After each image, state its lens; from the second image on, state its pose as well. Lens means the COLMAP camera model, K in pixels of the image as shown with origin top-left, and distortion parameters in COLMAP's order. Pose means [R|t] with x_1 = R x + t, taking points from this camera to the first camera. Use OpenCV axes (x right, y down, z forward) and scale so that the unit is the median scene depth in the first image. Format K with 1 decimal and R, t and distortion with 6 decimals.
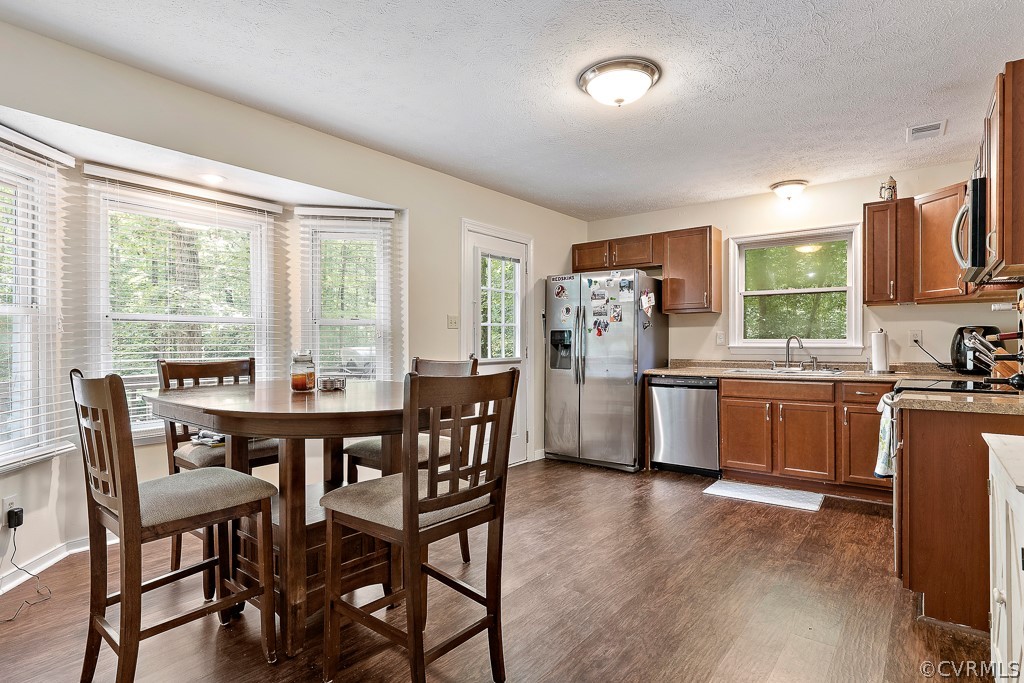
lens RADIAL K [[506.9, 0, 512.0], [0, 506.9, 341.5], [0, 0, 1]] dist [0.000465, -0.000152]
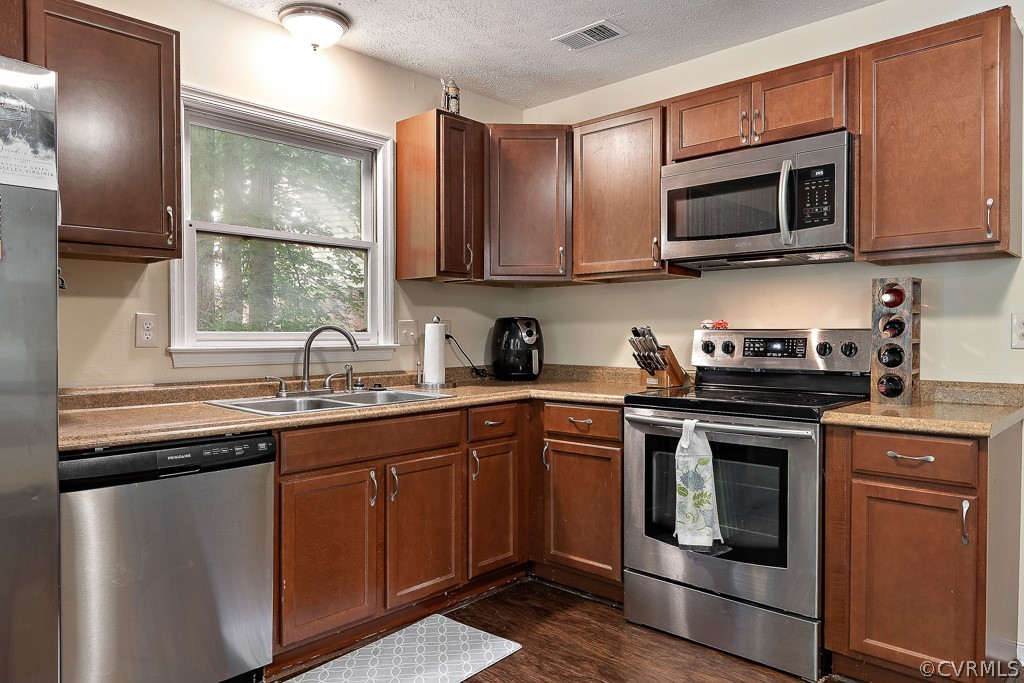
lens RADIAL K [[690.4, 0, 512.0], [0, 690.4, 341.5], [0, 0, 1]] dist [-0.002188, -0.001072]
pose [[0.093849, -0.012892, 0.995503, -0.112906], [-0.003459, 0.999906, 0.013275, -0.005531], [-0.995580, -0.004690, 0.093796, 0.786712]]
